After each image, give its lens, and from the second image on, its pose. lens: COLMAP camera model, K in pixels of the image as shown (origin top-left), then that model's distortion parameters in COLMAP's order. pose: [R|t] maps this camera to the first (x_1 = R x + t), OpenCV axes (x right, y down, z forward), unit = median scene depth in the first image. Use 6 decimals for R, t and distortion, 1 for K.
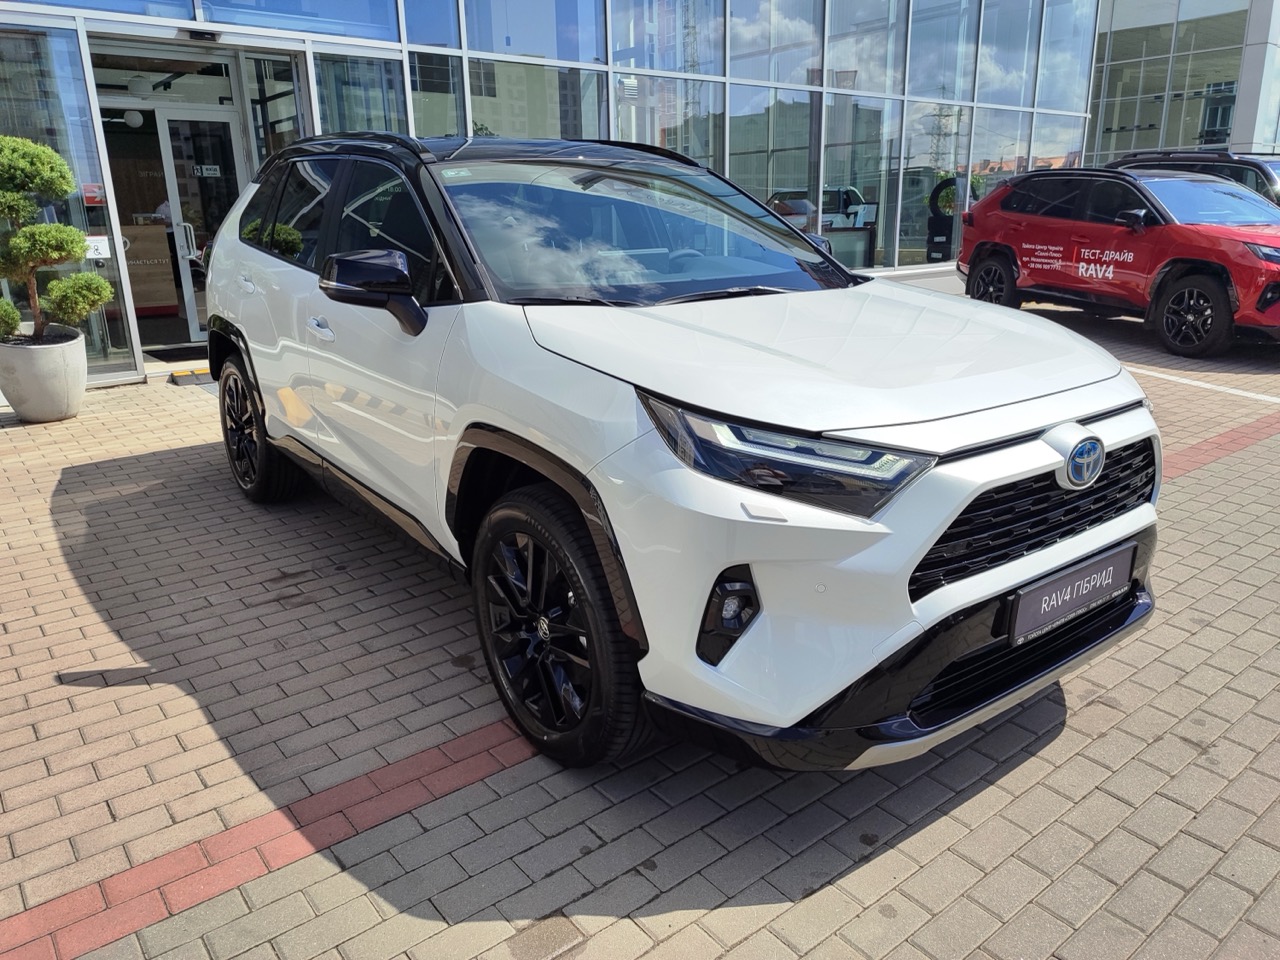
lens RADIAL K [[934.5, 0, 638.6], [0, 934.5, 476.5], [0, 0, 1]] dist [0.008536, 0.008521]
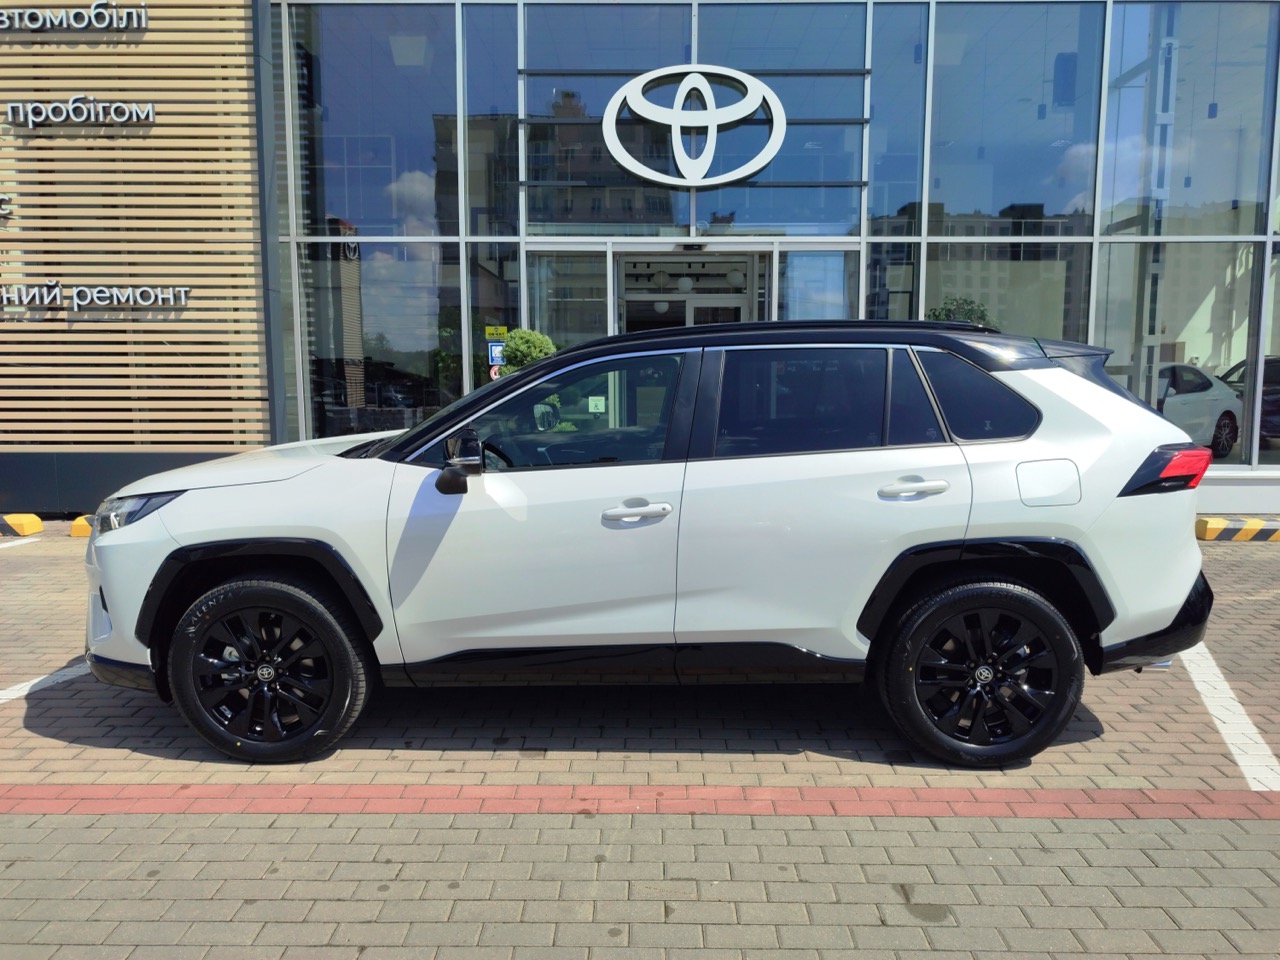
lens RADIAL K [[929.1, 0, 636.7], [0, 929.1, 469.1], [0, 0, 1]] dist [0.014318, -0.002798]
pose [[0.773570, 0.081968, -0.628388, 0.387826], [-0.186260, 0.977210, -0.101824, -0.035677], [0.605720, 0.195812, 0.771207, 0.040371]]
